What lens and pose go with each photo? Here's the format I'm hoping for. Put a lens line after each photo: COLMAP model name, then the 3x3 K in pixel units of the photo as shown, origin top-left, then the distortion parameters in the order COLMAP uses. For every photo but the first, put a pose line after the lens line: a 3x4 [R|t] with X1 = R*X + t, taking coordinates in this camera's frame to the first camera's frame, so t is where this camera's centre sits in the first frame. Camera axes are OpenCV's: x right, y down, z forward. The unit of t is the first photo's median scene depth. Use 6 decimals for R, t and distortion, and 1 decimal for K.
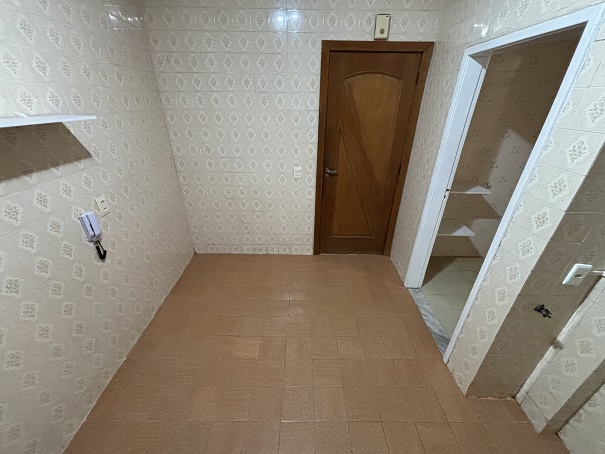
lens RADIAL K [[245.6, 0, 303.4], [0, 245.6, 226.5], [0, 0, 1]] dist [0.000434, 0.000141]
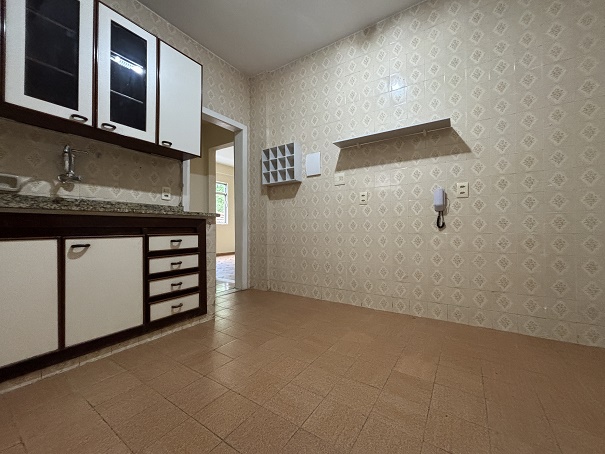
lens RADIAL K [[244.8, 0, 304.2], [0, 244.8, 225.9], [0, 0, 1]] dist [-0.001974, 0.000067]
pose [[-0.556186, -0.018059, -0.830861, 0.586723], [-0.377947, 0.895891, 0.233529, 0.081780], [0.740144, 0.443907, -0.505107, 1.002189]]
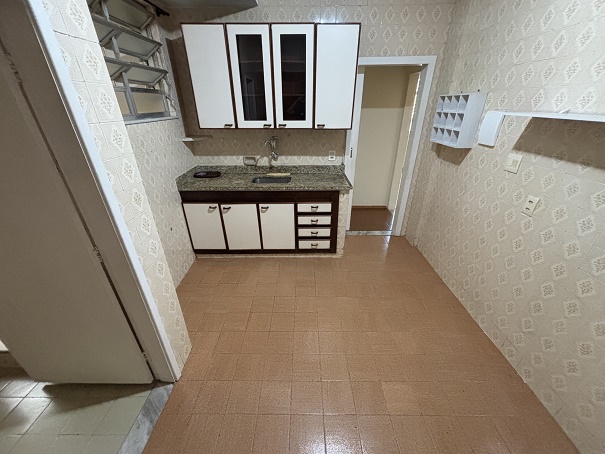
lens RADIAL K [[244.8, 0, 304.2], [0, 244.8, 225.9], [0, 0, 1]] dist [-0.001974, 0.000067]
pose [[-0.999935, -0.009600, 0.006217, 0.102266], [-0.000553, 0.583453, 0.812147, -0.549074], [-0.011424, 0.812090, -0.583420, 1.085121]]
